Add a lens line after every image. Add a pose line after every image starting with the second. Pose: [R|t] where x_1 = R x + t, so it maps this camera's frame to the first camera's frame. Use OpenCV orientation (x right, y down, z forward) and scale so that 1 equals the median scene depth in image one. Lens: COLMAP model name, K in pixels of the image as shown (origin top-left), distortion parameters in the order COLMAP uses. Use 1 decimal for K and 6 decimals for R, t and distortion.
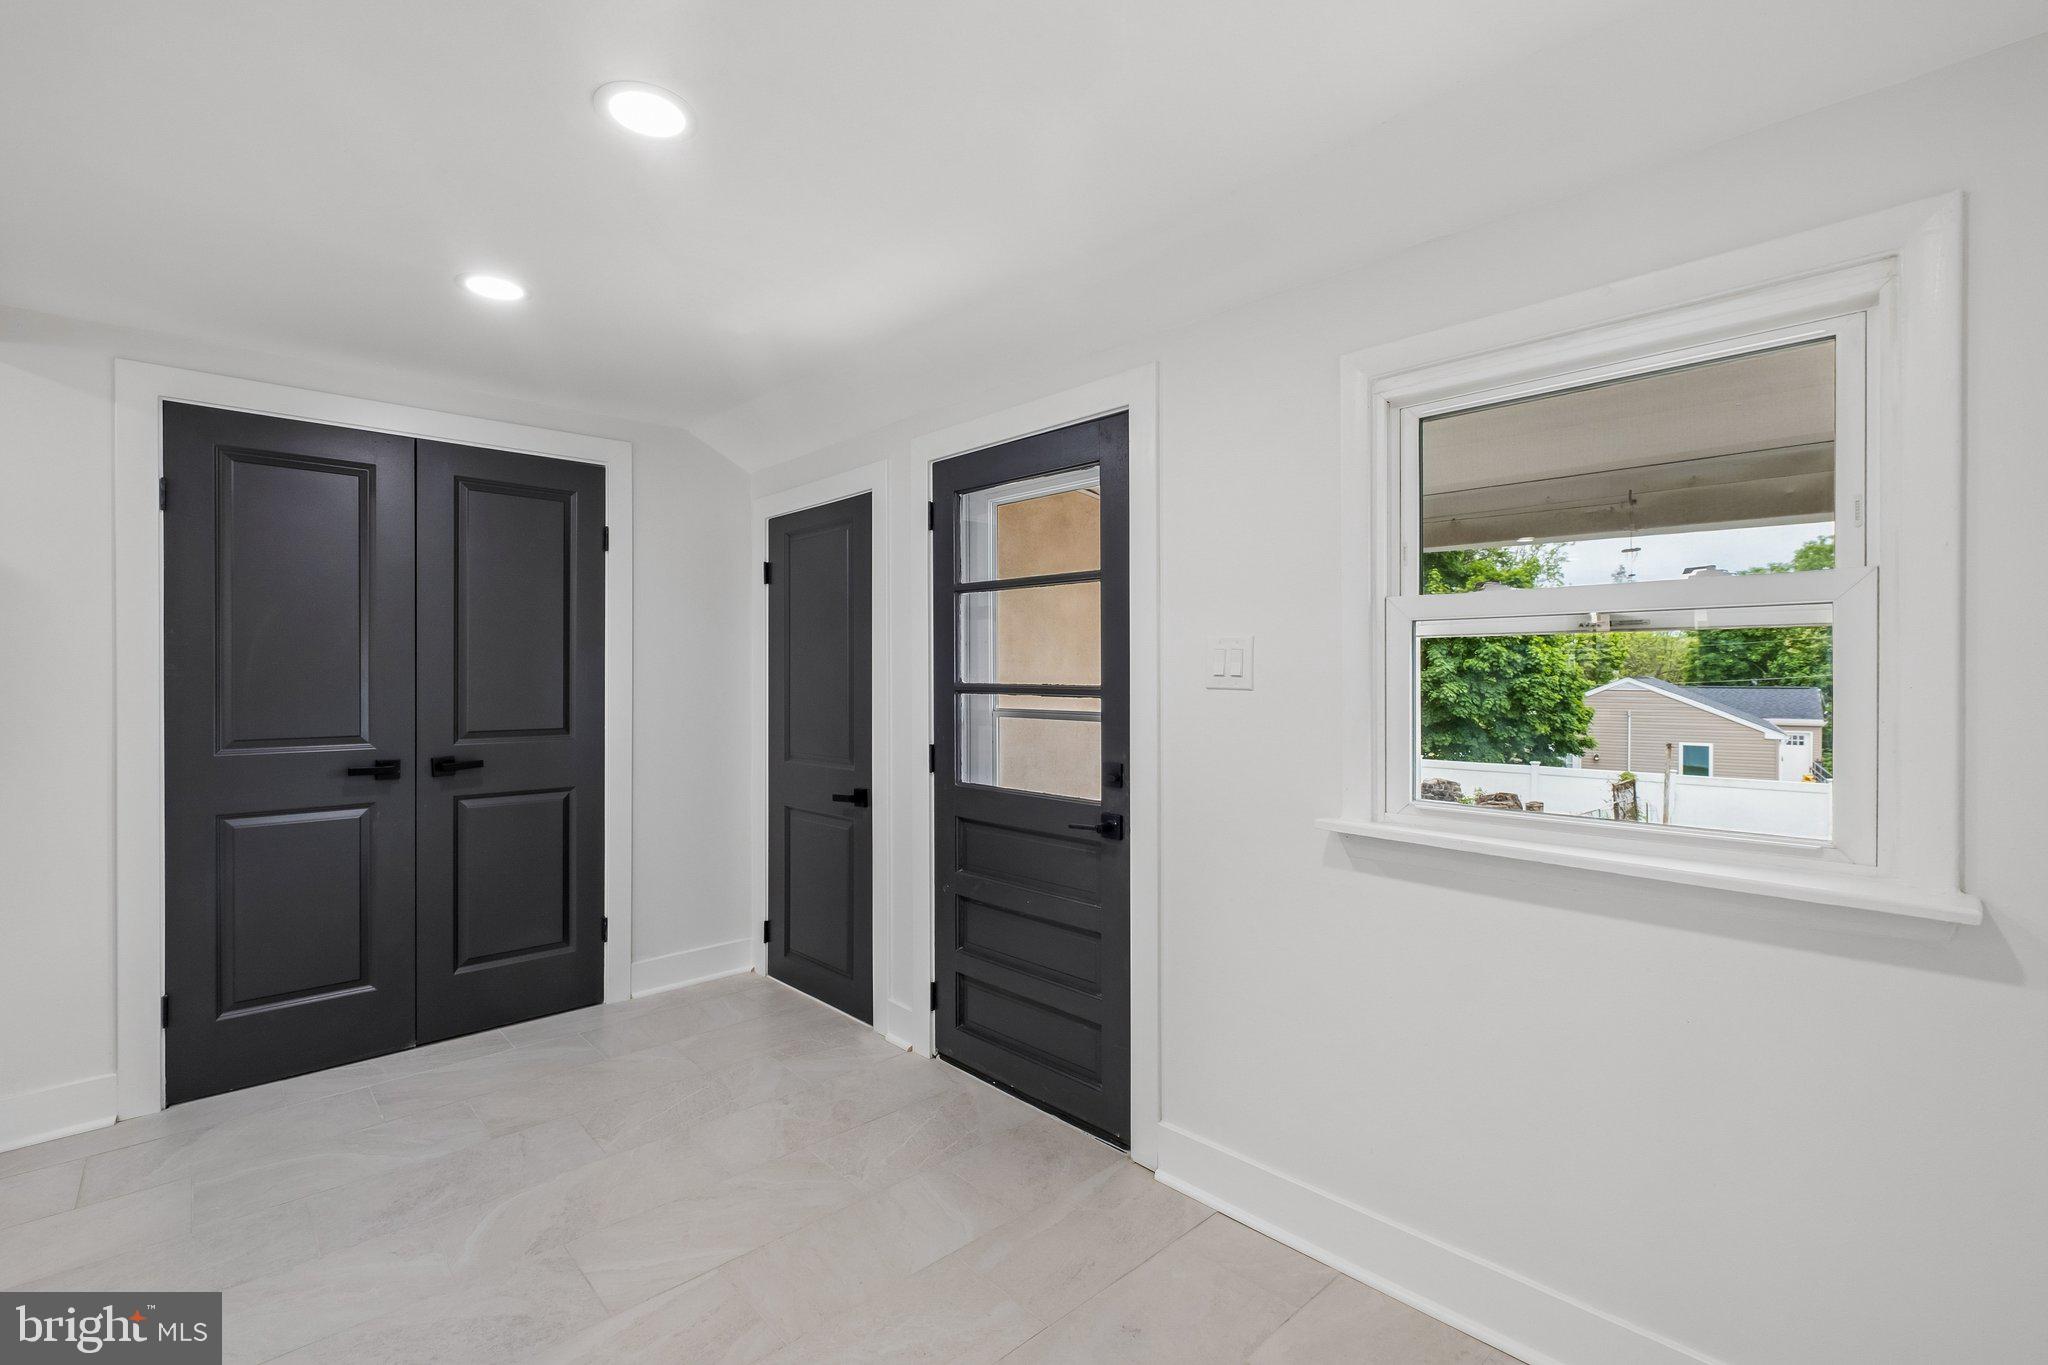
lens RADIAL K [[899.9, 0, 1004.3], [0, 899.9, 679.1], [0, 0, 1]] dist [-0.003795, -0.000295]
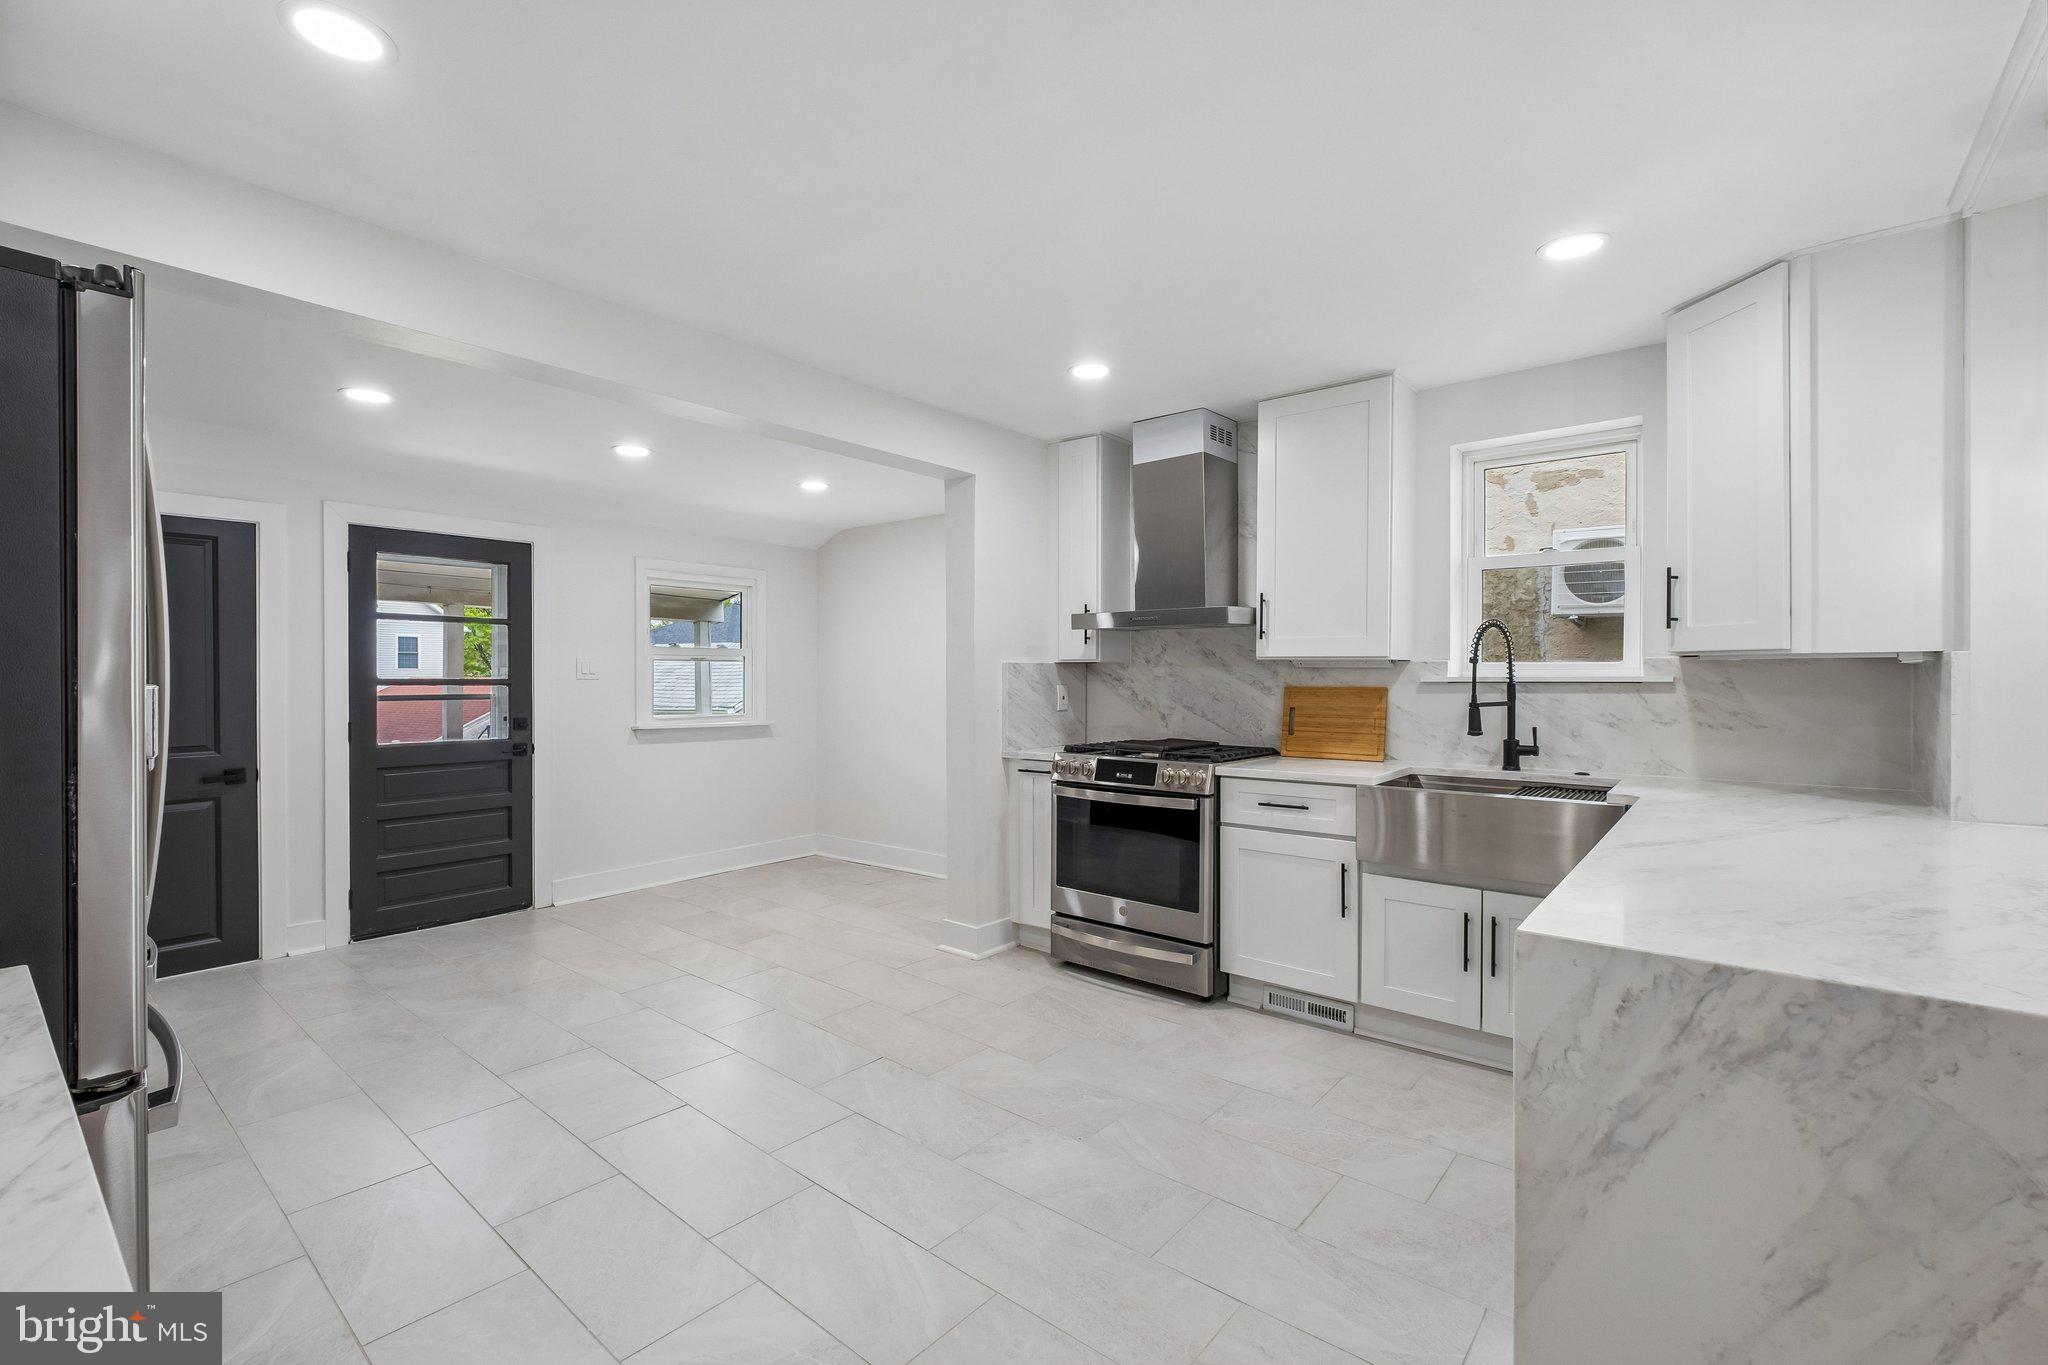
lens RADIAL K [[899.9, 0, 990.7], [0, 899.9, 680.4], [0, 0, 1]] dist [-0.003795, -0.000295]
pose [[-0.111028, -0.006837, 0.993794, -1.775373], [0.005934, 0.999954, 0.007543, 0.002606], [-0.993800, 0.006734, -0.110982, 0.166196]]
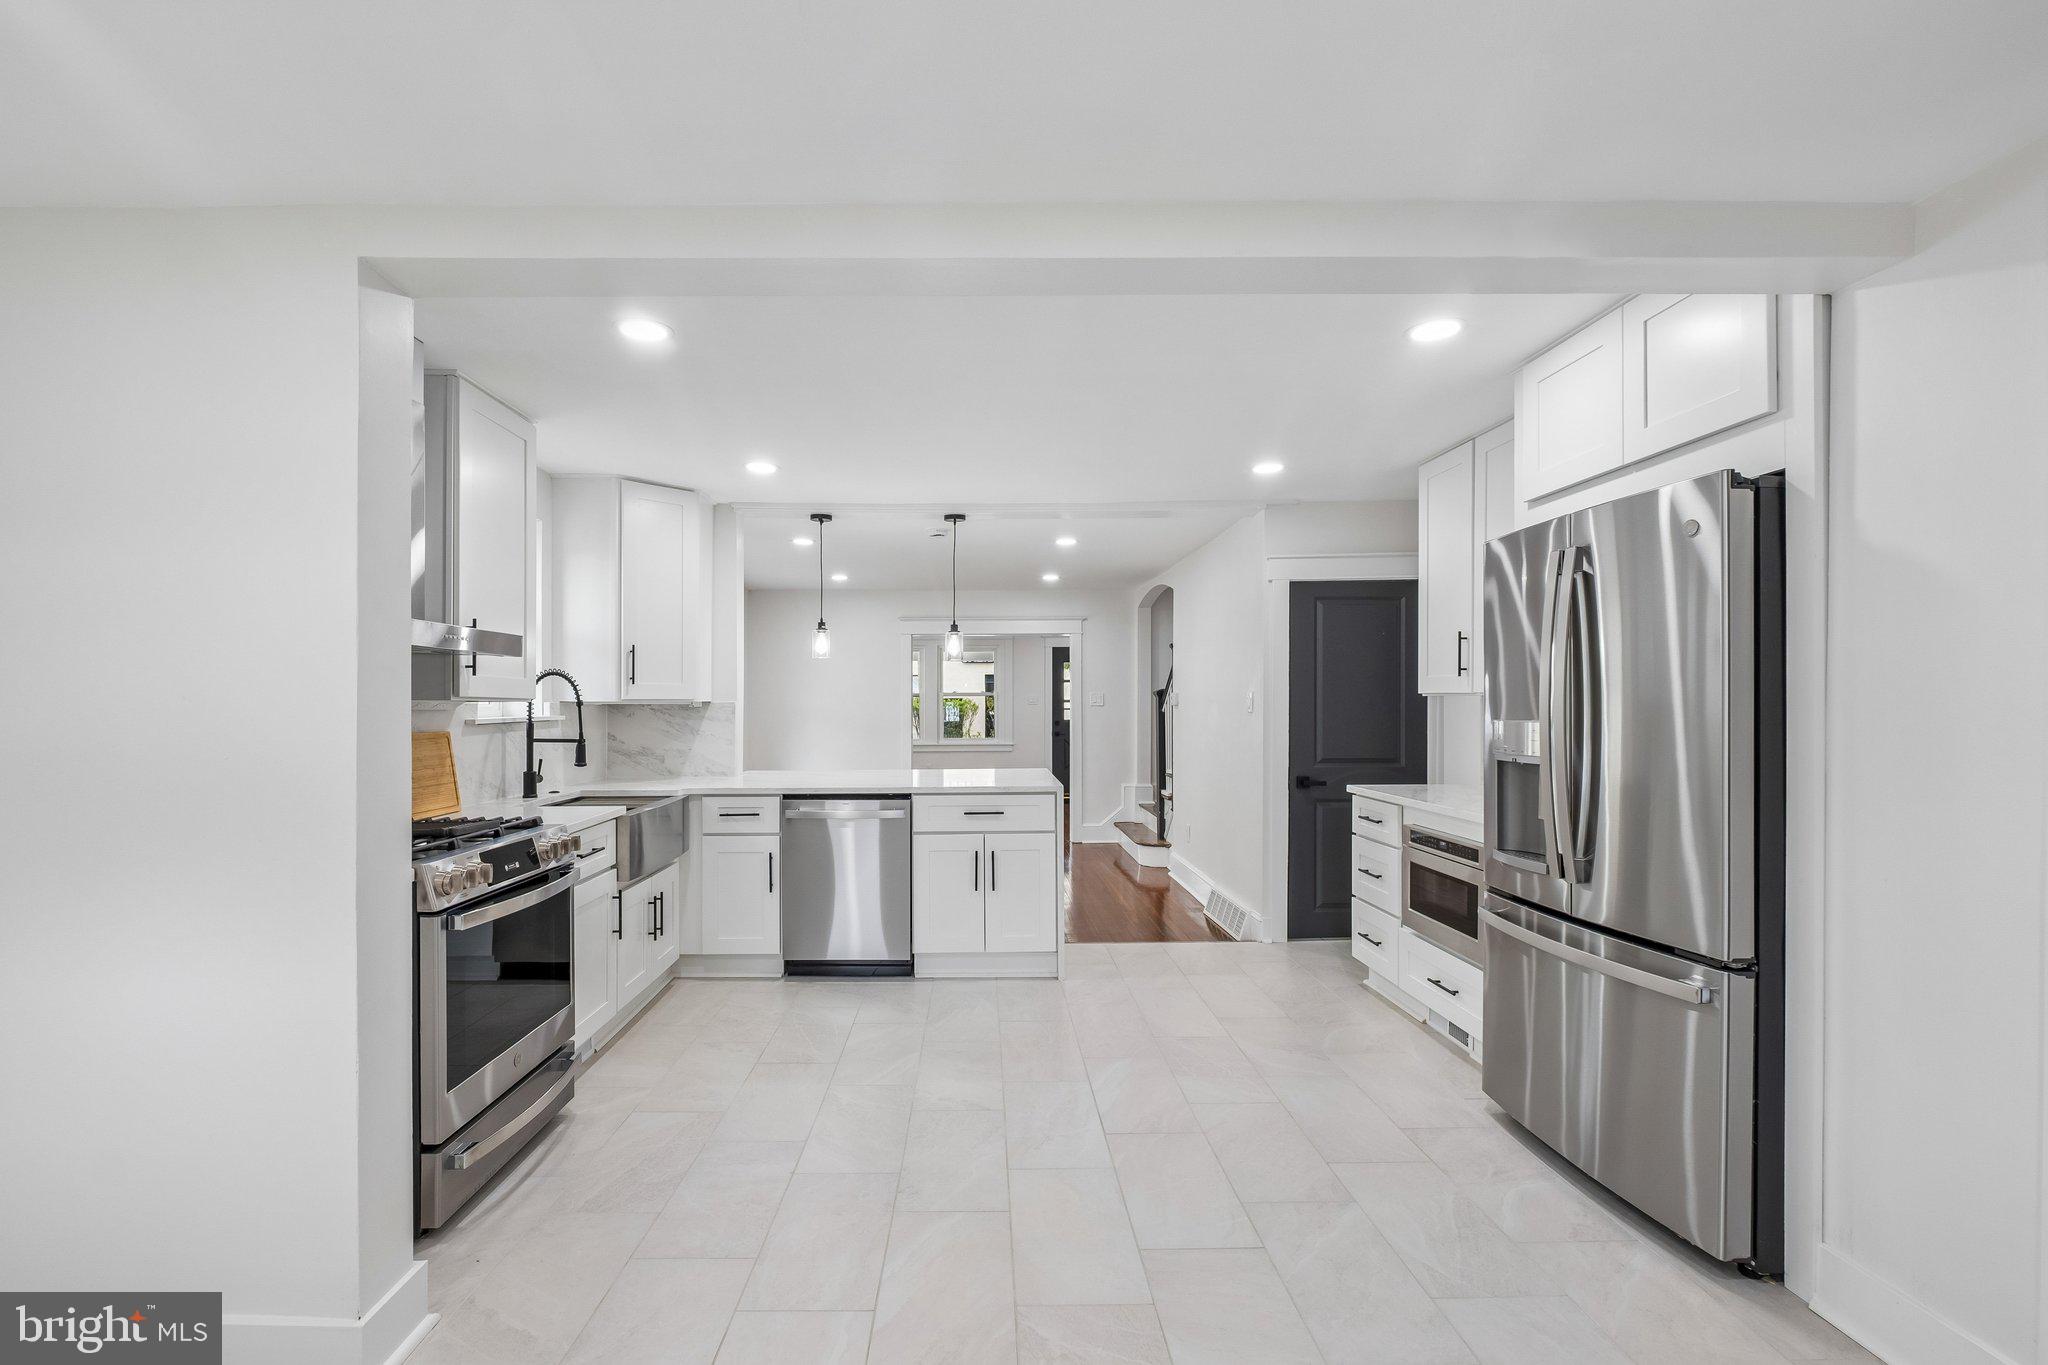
lens RADIAL K [[899.9, 0, 979.3], [0, 899.9, 707.5], [0, 0, 1]] dist [-0.003795, -0.000295]
pose [[-0.676113, 0.007061, -0.736764, -0.086471], [0.000869, 0.999961, 0.008786, -0.016792], [0.736798, 0.005300, -0.676092, 0.814576]]
